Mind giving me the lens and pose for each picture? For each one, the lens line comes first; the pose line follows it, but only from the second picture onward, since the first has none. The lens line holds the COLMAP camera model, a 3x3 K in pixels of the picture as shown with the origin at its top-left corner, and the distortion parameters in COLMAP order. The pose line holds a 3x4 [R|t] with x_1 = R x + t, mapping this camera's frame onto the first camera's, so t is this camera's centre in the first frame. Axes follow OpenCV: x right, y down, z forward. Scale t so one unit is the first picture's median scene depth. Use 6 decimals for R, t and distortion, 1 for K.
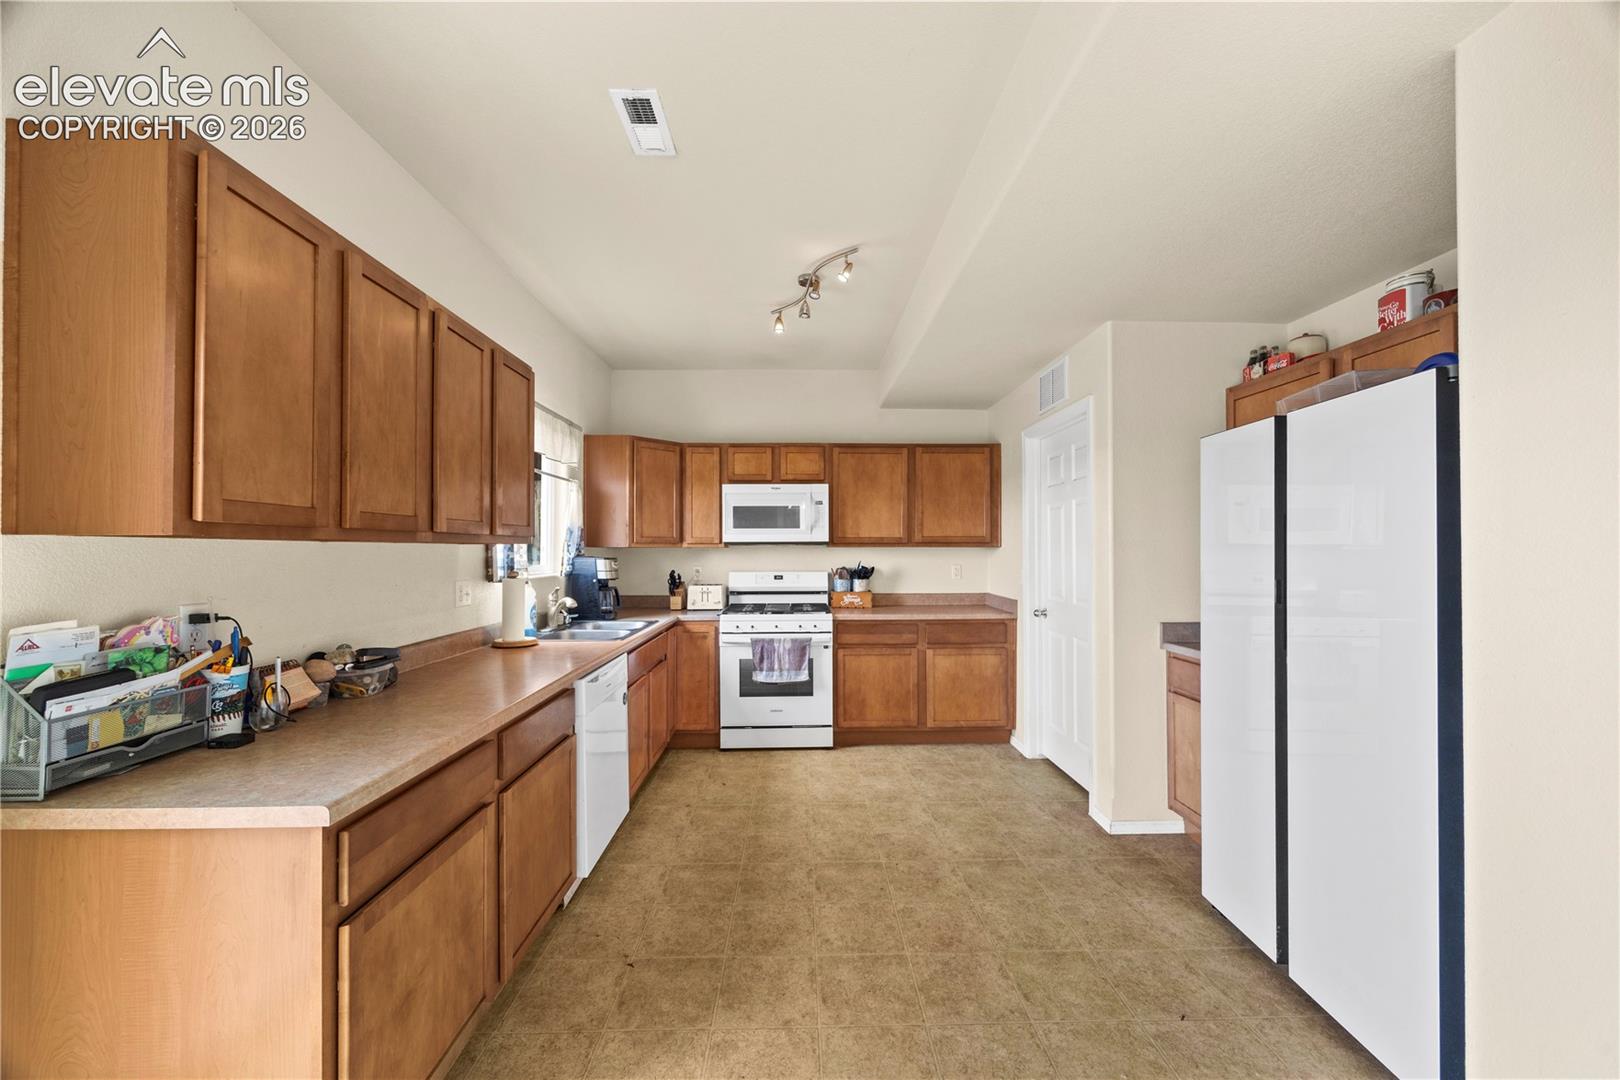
lens RADIAL K [[609.6, 0, 812.7], [0, 609.6, 546.2], [0, 0, 1]] dist [-0.000376, -0.000312]
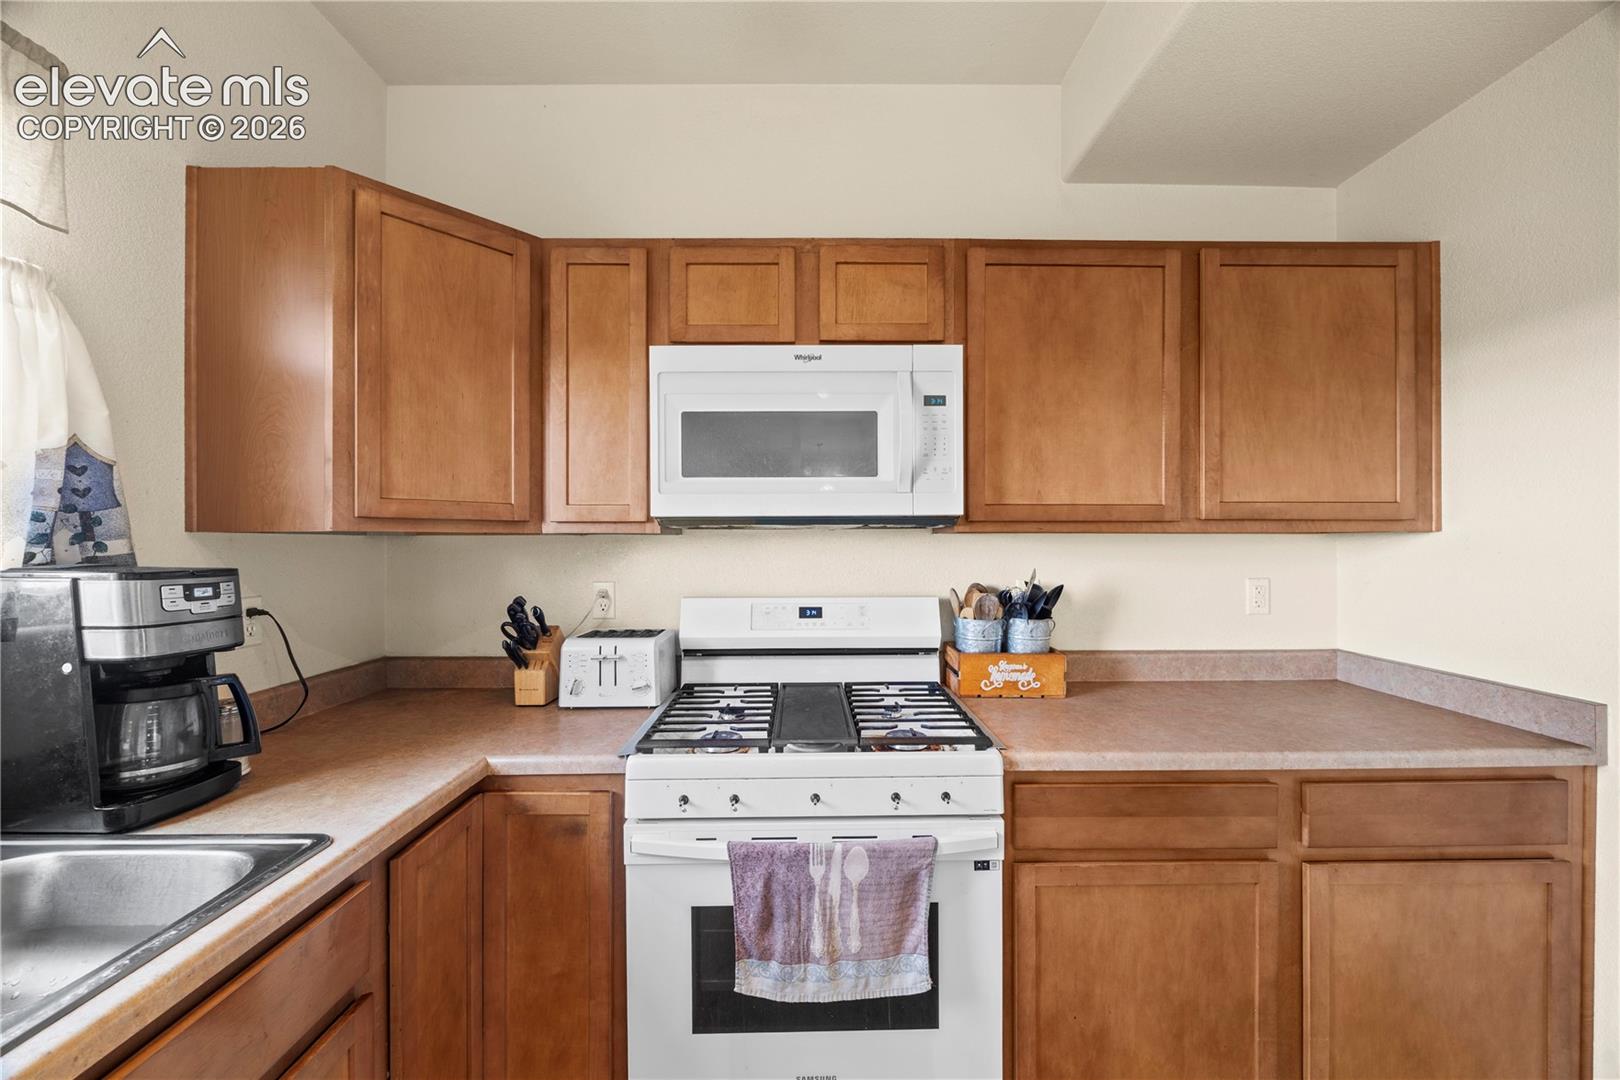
lens RADIAL K [[609.6, 0, 812.7], [0, 609.6, 546.2], [0, 0, 1]] dist [-0.000376, -0.000312]
pose [[0.999957, 0.000042, -0.009306, -0.054870], [0.000080, 0.999914, 0.013099, 0.004950], [0.009306, -0.013099, 0.999871, 0.662636]]
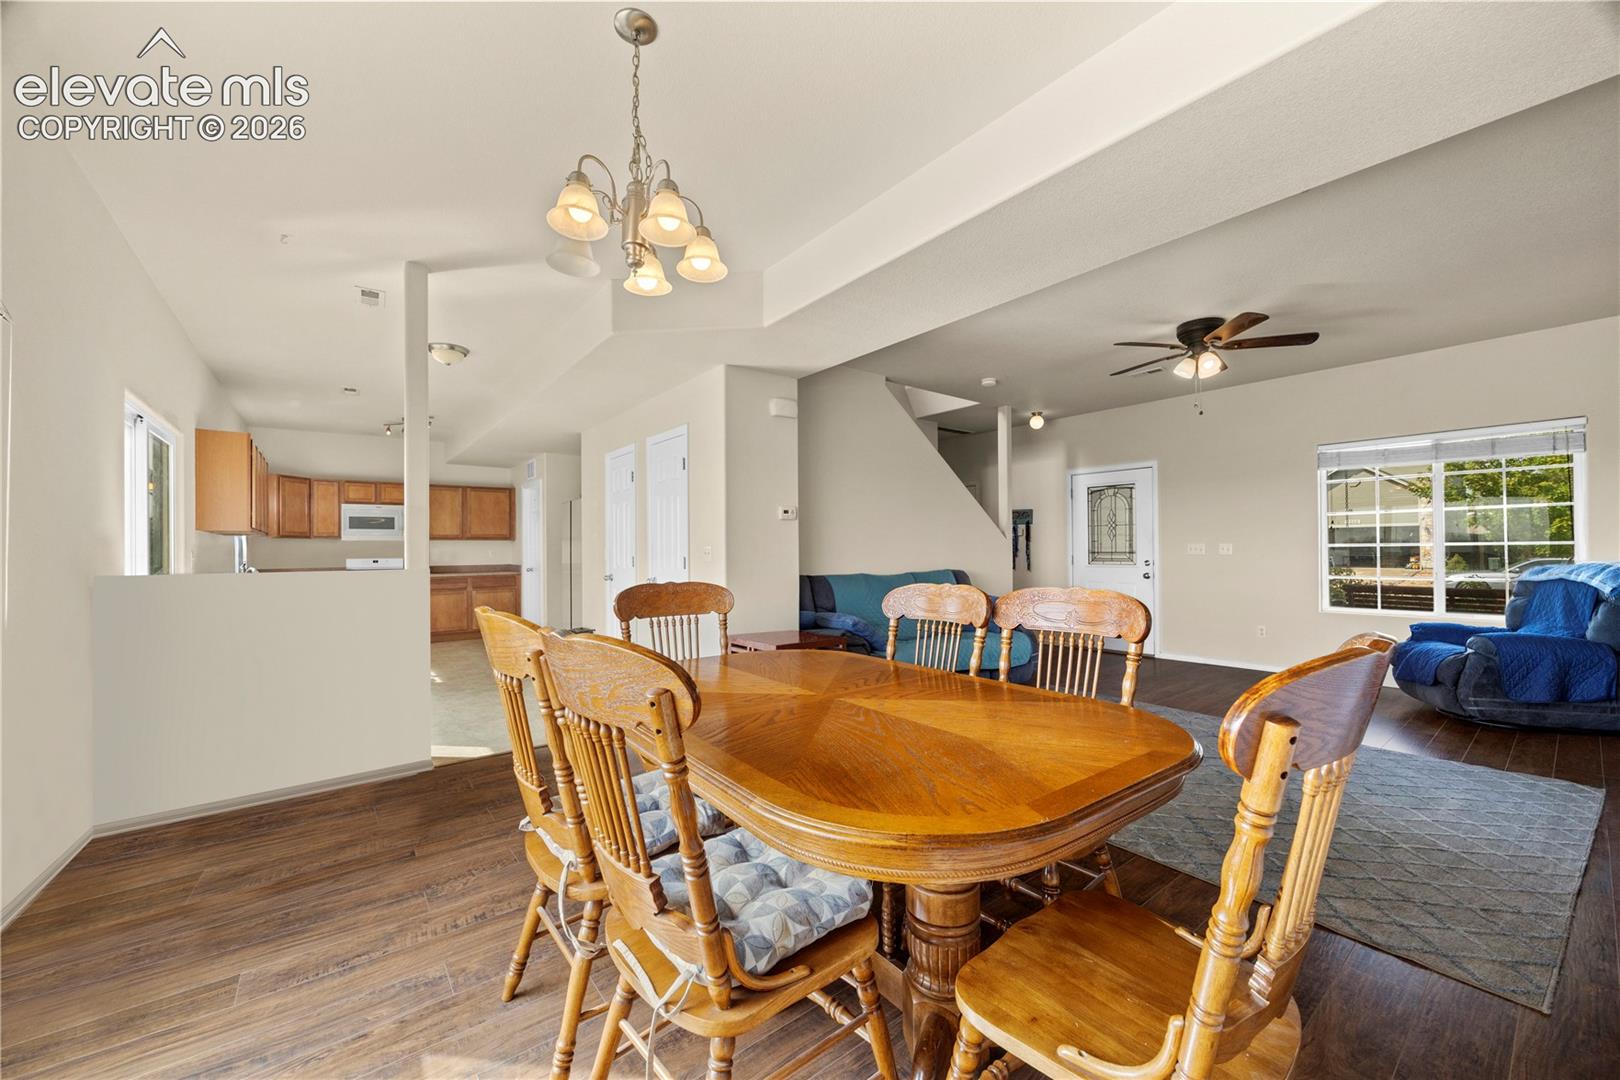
lens RADIAL K [[609.6, 0, 812.7], [0, 609.6, 546.2], [0, 0, 1]] dist [-0.000376, -0.000312]
pose [[0.798472, -0.002351, 0.602027, -0.119826], [0.002939, 0.999996, 0.000008, 0.024714], [-0.602024, 0.001763, 0.798476, -1.215525]]
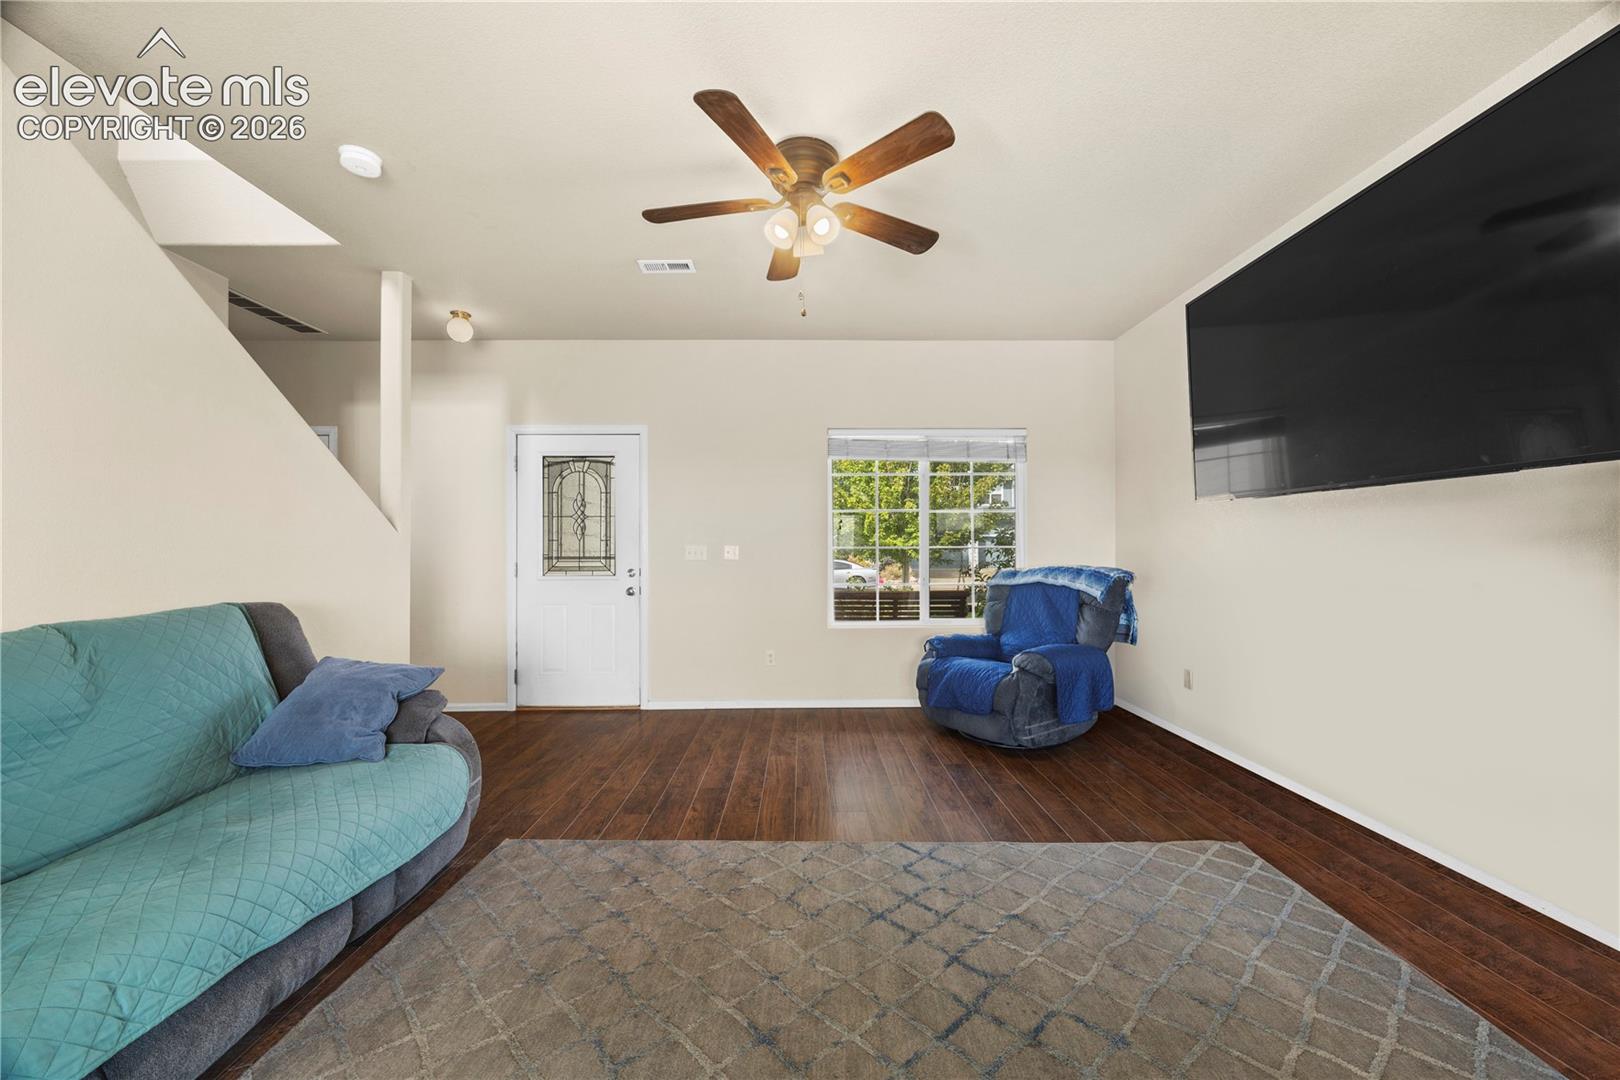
lens RADIAL K [[615.0, 0, 813.6], [0, 615.0, 544.6], [0, 0, 1]] dist [-0.000674, -0.000120]
pose [[0.004784, 0.009188, 0.999946, 0.388071], [-0.002888, 0.999954, -0.009175, 0.029304], [-0.999984, -0.002844, 0.004810, -0.835557]]
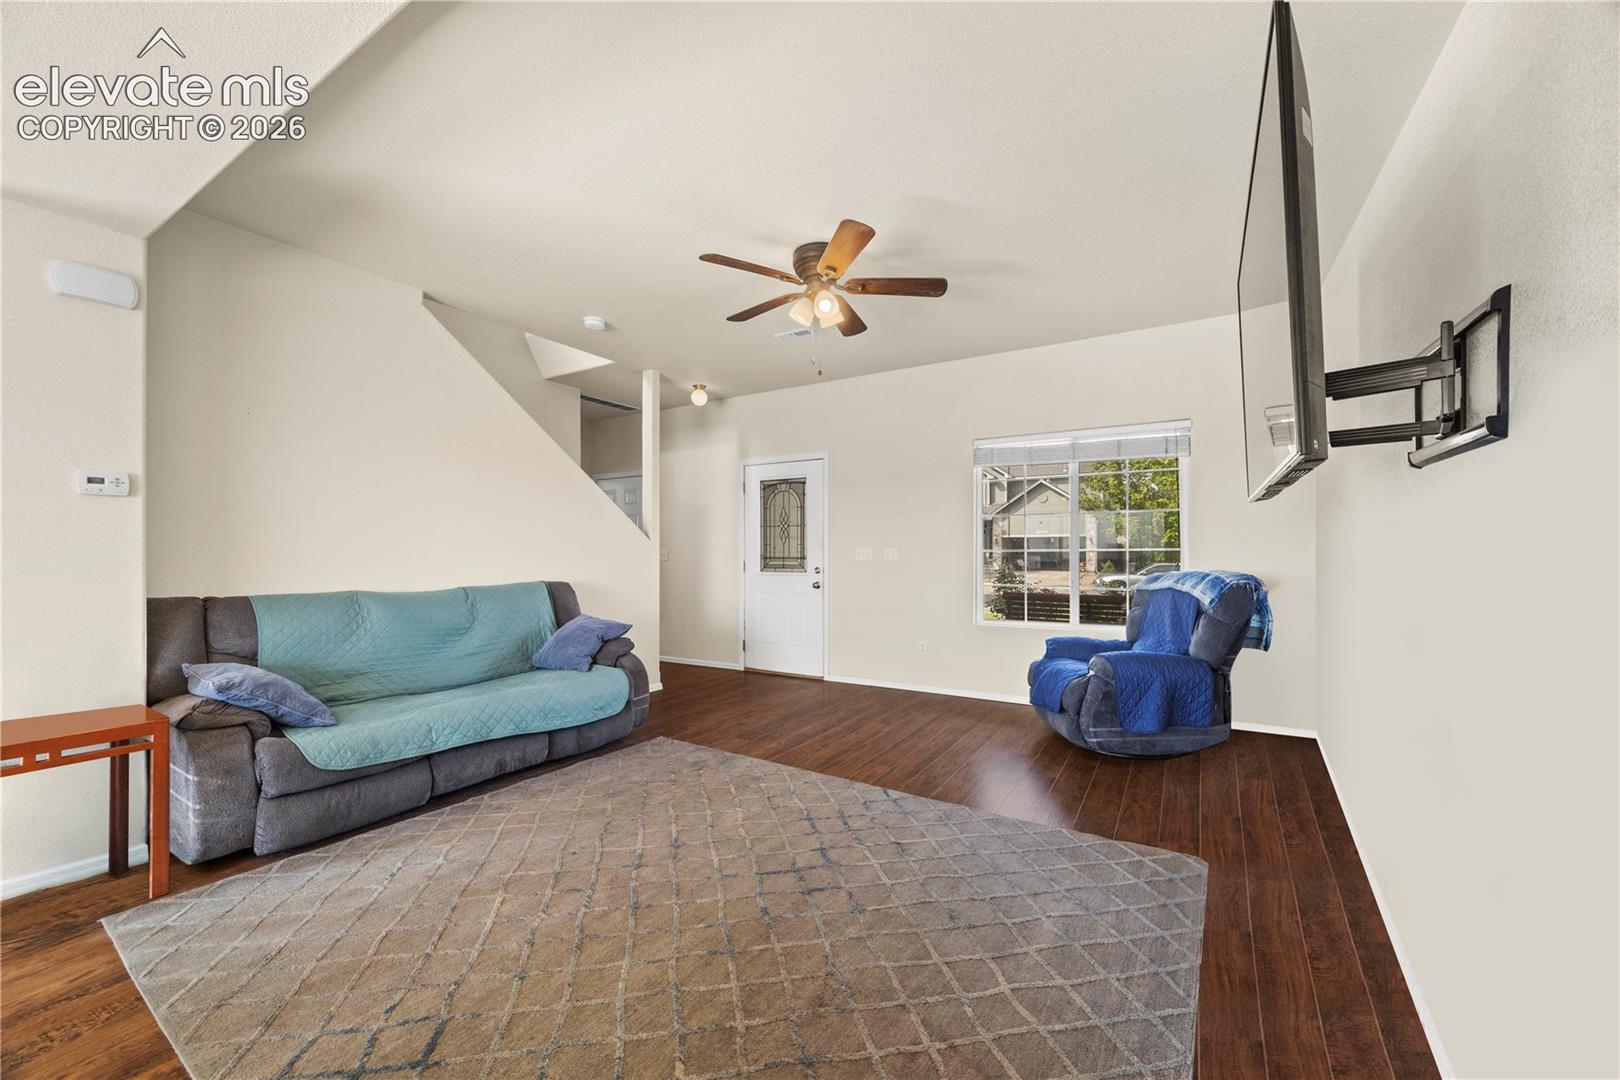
lens RADIAL K [[617.8, 0, 810.1], [0, 617.8, 555.0], [0, 0, 1]] dist [-0.000830, -0.000242]
pose [[0.537451, -0.004328, 0.843284, 0.319832], [-0.003395, 0.999968, 0.007295, 0.026409], [-0.843288, -0.006783, 0.537419, -1.201969]]
